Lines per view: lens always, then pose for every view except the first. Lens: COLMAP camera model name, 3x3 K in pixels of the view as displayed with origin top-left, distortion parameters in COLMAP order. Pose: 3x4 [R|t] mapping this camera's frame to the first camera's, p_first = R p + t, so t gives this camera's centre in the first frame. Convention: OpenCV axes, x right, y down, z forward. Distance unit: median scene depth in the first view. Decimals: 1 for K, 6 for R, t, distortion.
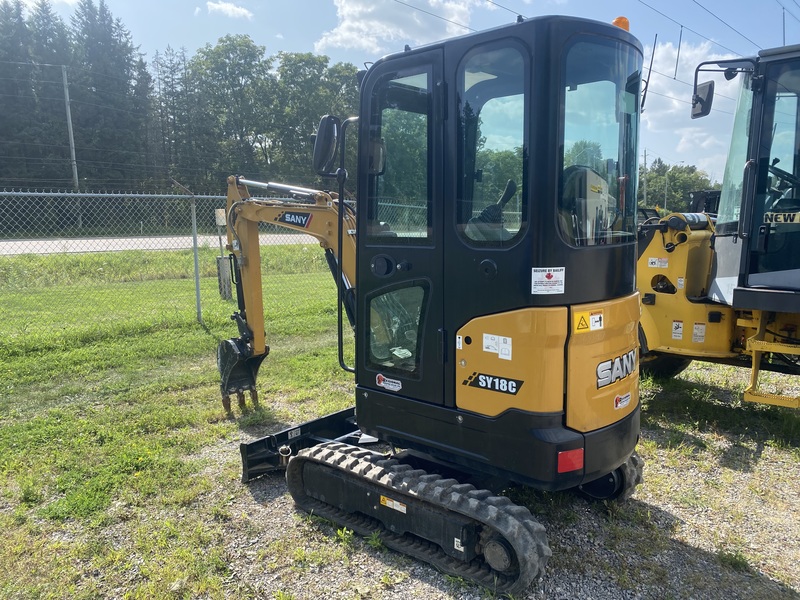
lens RADIAL K [[614.1, 0, 400.1], [0, 614.1, 318.3], [0, 0, 1]] dist [0.005890, 0.000308]
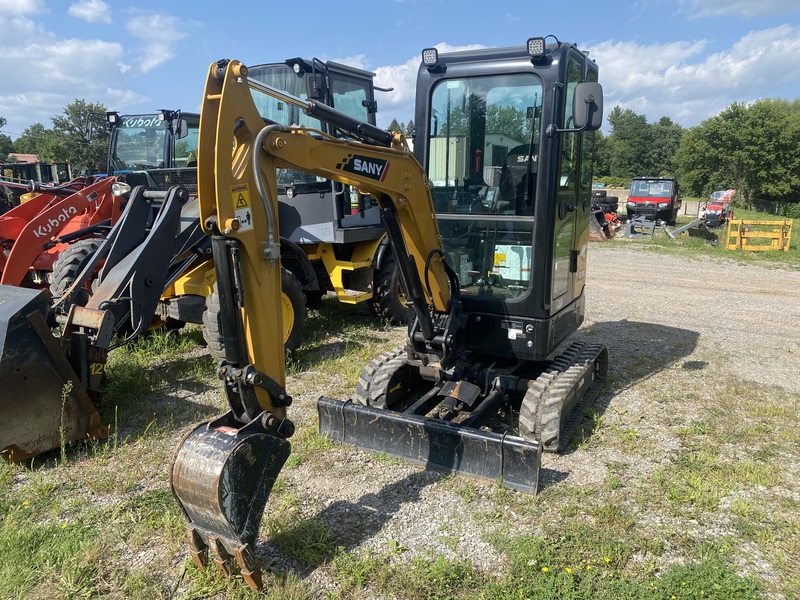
lens RADIAL K [[606.3, 0, 400.0], [0, 606.3, 300.0], [0, 0, 1]] dist [0.014989, -0.002213]
pose [[-0.233146, -0.168361, 0.957756, -0.835062], [0.160613, 0.964705, 0.208681, -0.158265], [-0.959086, 0.202481, -0.197876, 1.146451]]
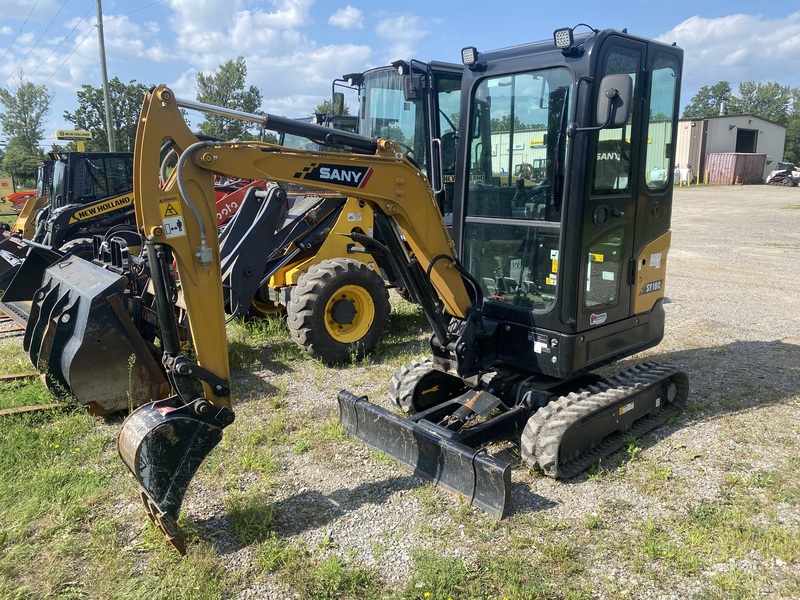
lens RADIAL K [[606.3, 0, 400.0], [0, 606.3, 300.0], [0, 0, 1]] dist [0.014989, -0.002213]
pose [[0.115763, -0.186377, 0.975634, -0.854009], [0.166045, 0.972047, 0.165990, -0.131002], [-0.979300, 0.142784, 0.143474, 0.877875]]
